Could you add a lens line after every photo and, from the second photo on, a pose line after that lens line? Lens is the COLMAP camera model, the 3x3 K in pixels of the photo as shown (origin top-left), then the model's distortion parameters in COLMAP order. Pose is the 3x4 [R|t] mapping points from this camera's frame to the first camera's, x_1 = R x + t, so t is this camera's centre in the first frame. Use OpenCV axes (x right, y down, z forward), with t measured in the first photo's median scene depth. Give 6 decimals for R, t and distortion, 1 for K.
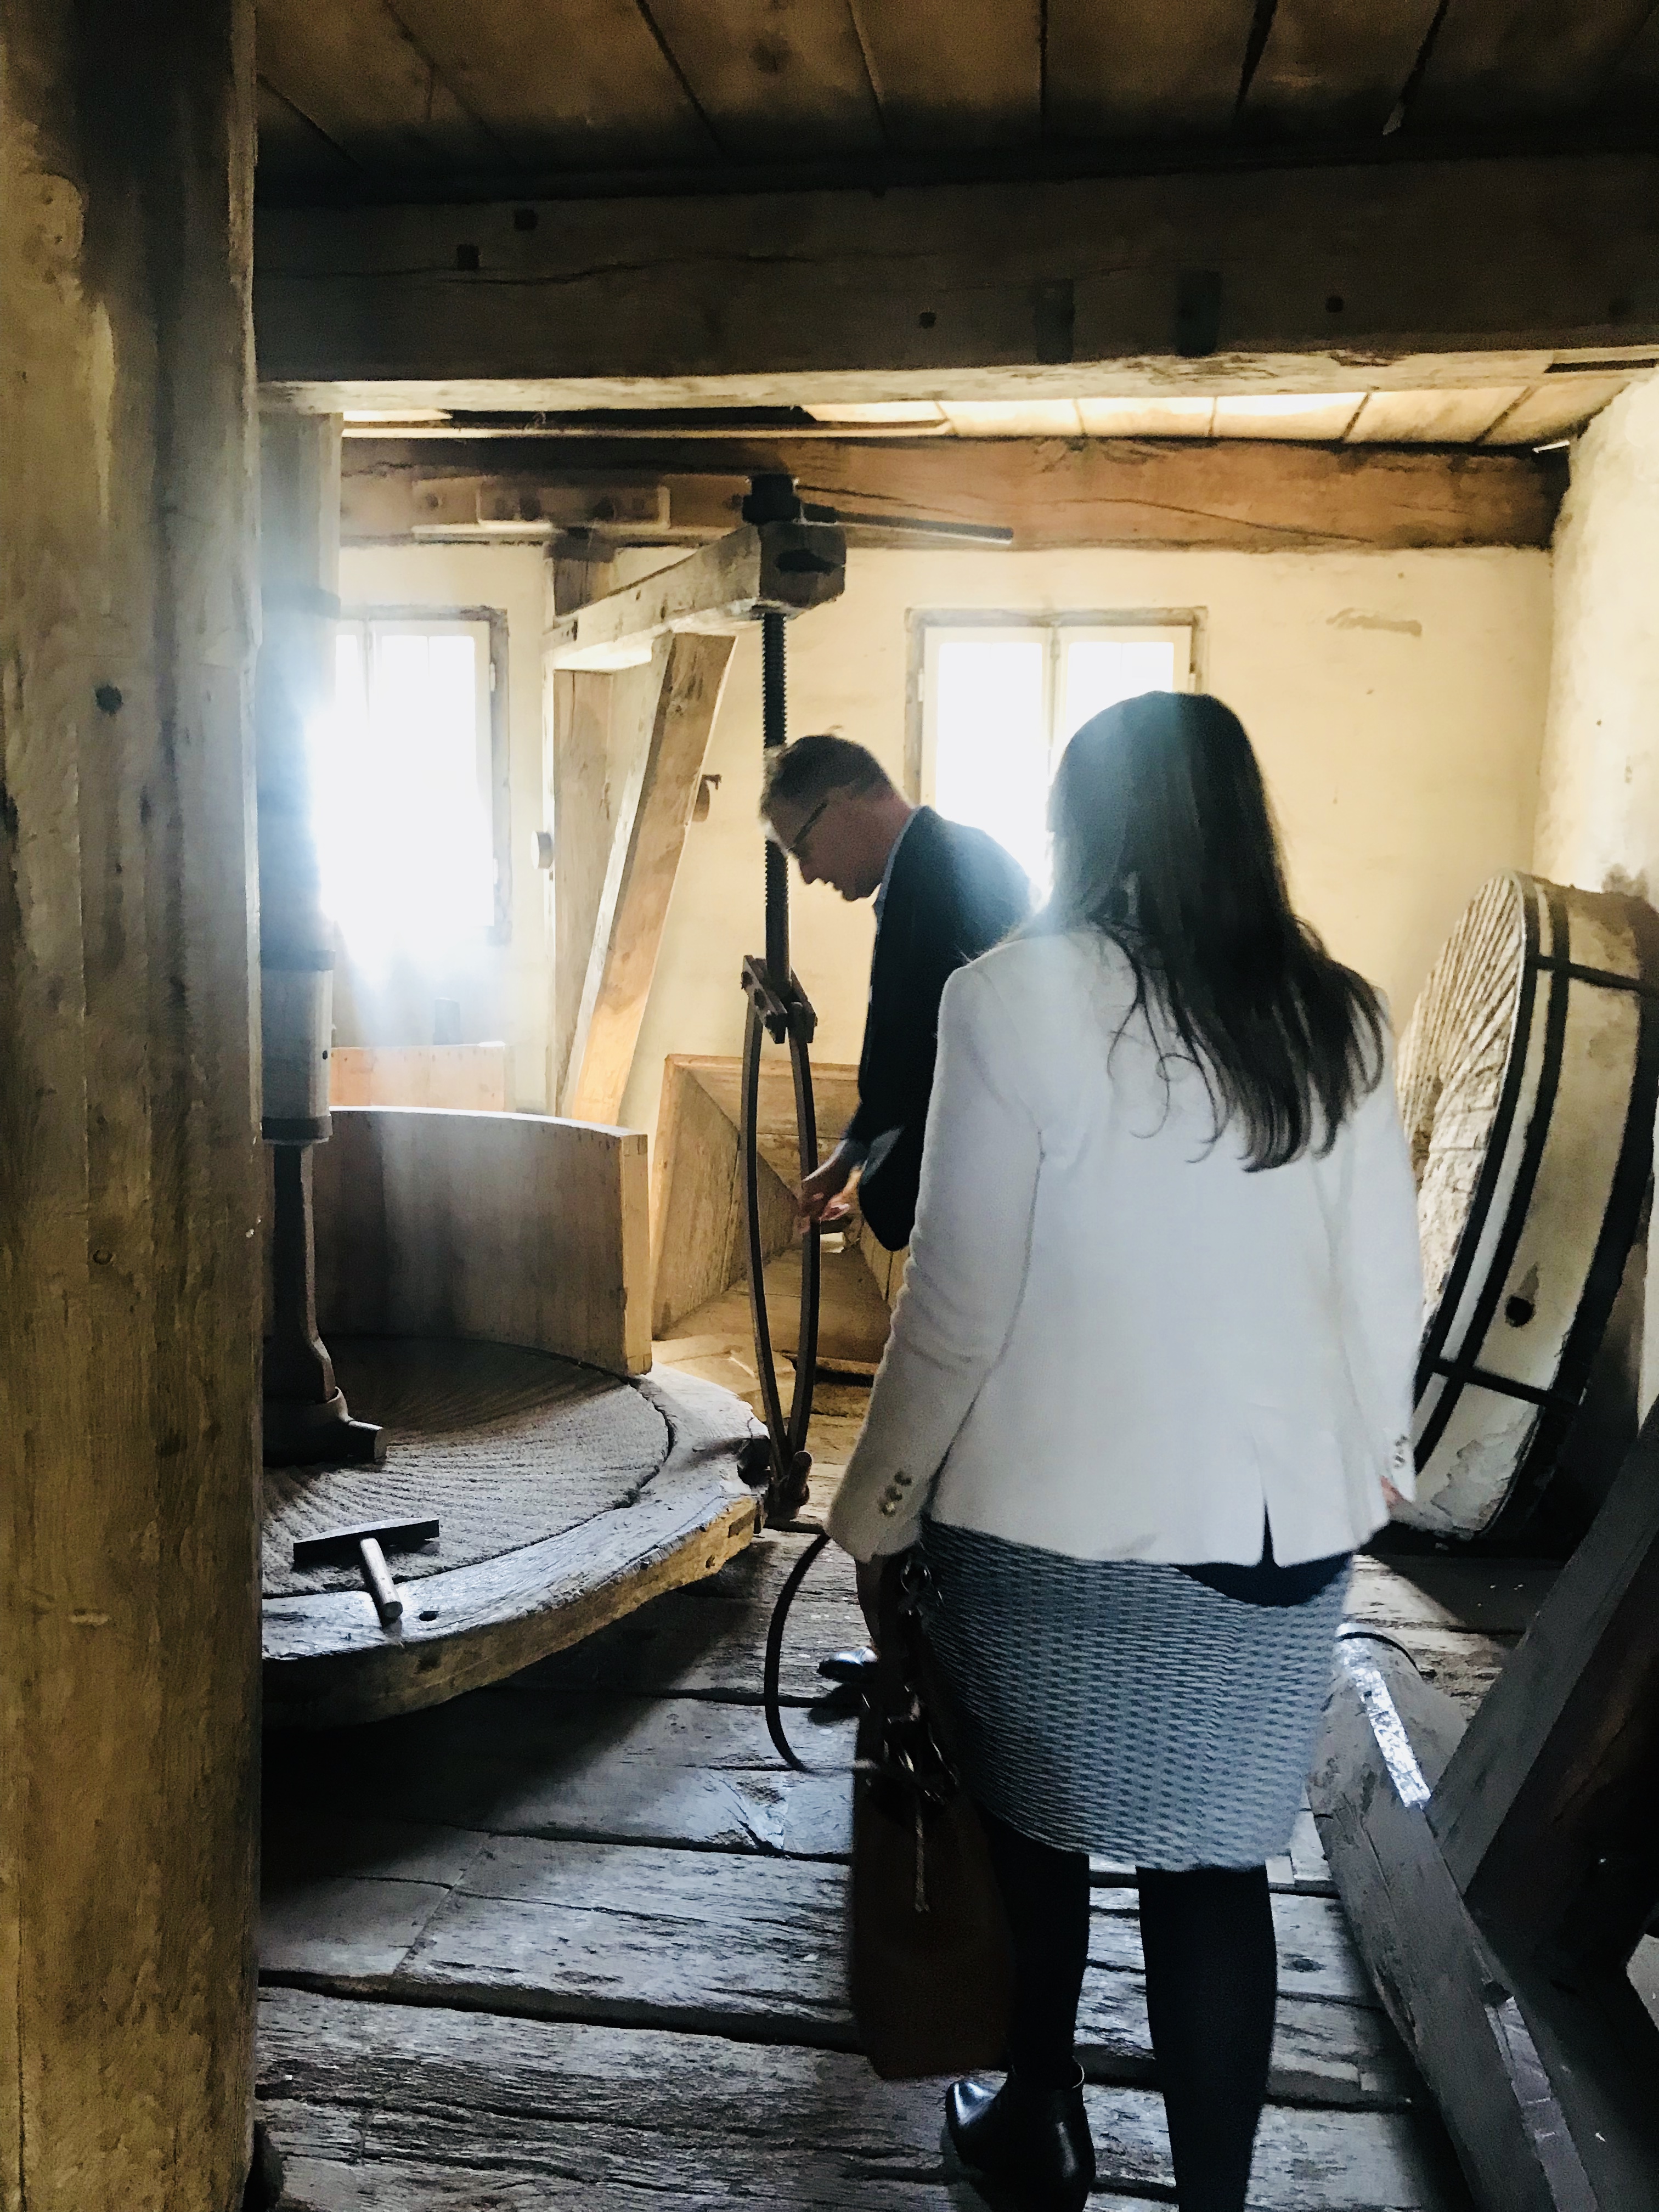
lens RADIAL K [[1814.2, 0, 829.0], [0, 1814.2, 1101.1], [0, 0, 1]] dist [0.009801, 0.011475]
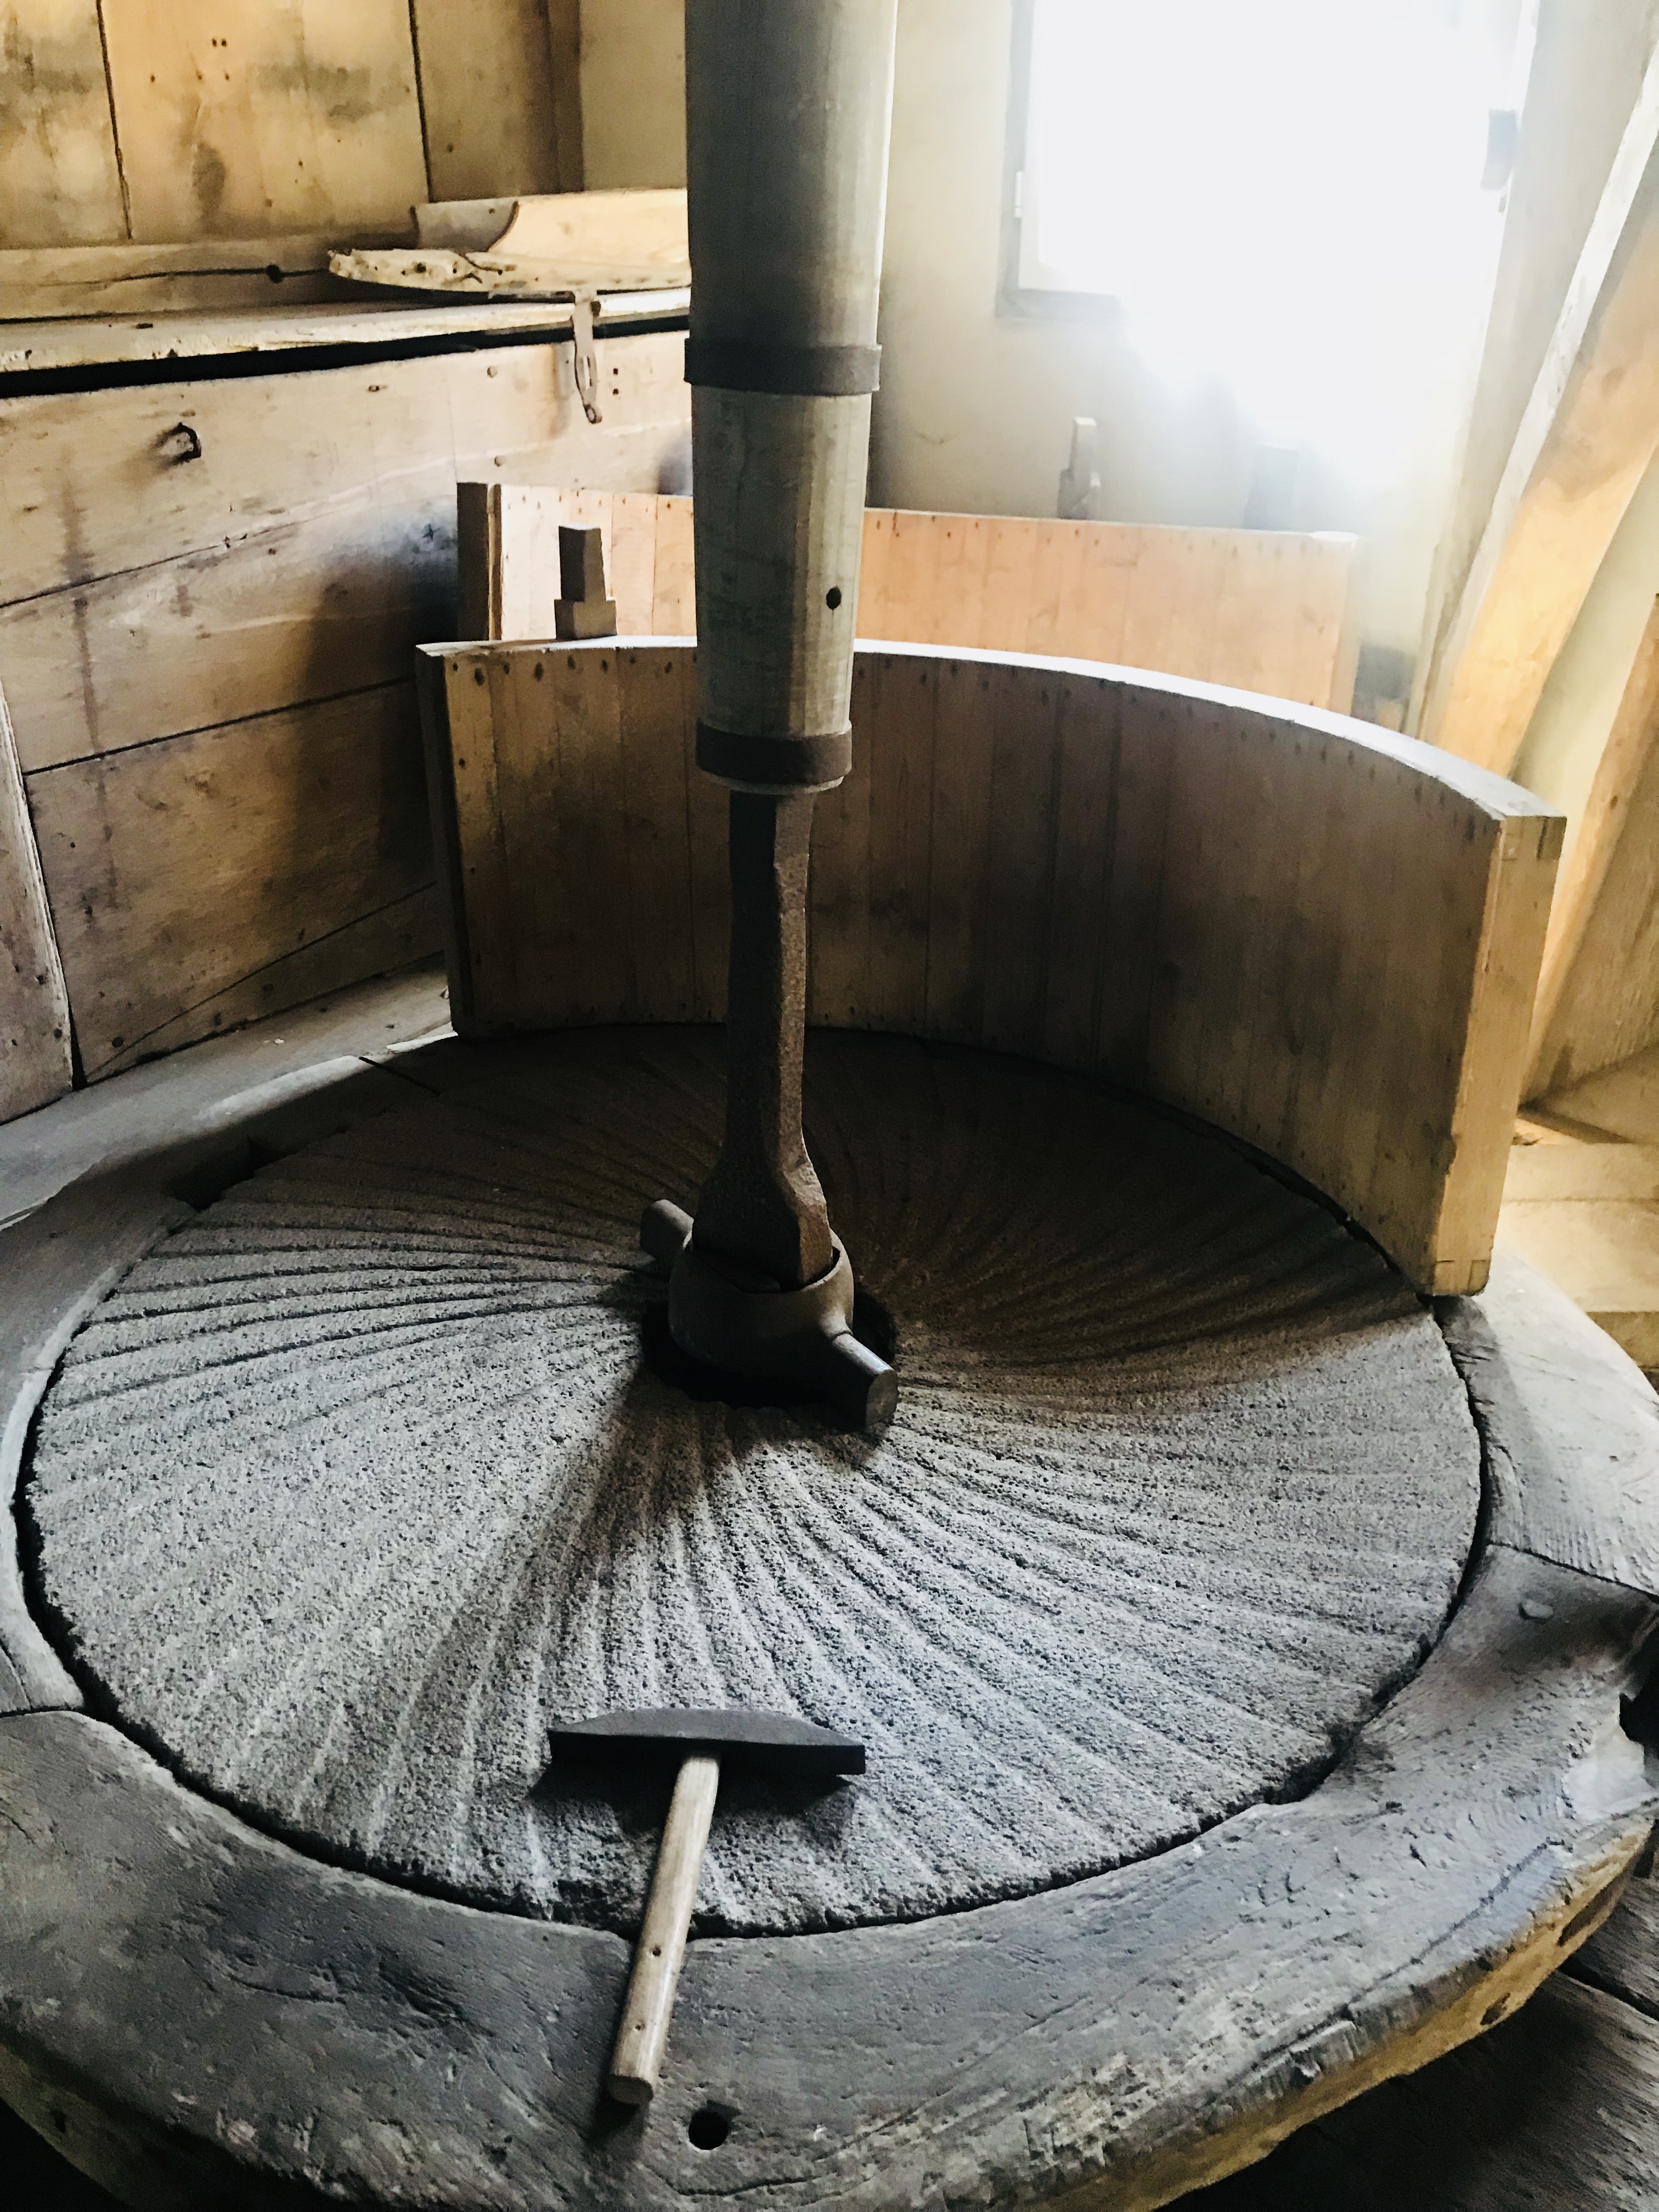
lens RADIAL K [[1814.2, 0, 828.4], [0, 1814.2, 1112.2], [0, 0, 1]] dist [0.009801, 0.011475]
pose [[0.873794, 0.210418, -0.438416, -0.054838], [-0.065394, 0.944195, 0.322832, -0.050650], [0.481880, -0.253419, 0.838791, 0.593481]]
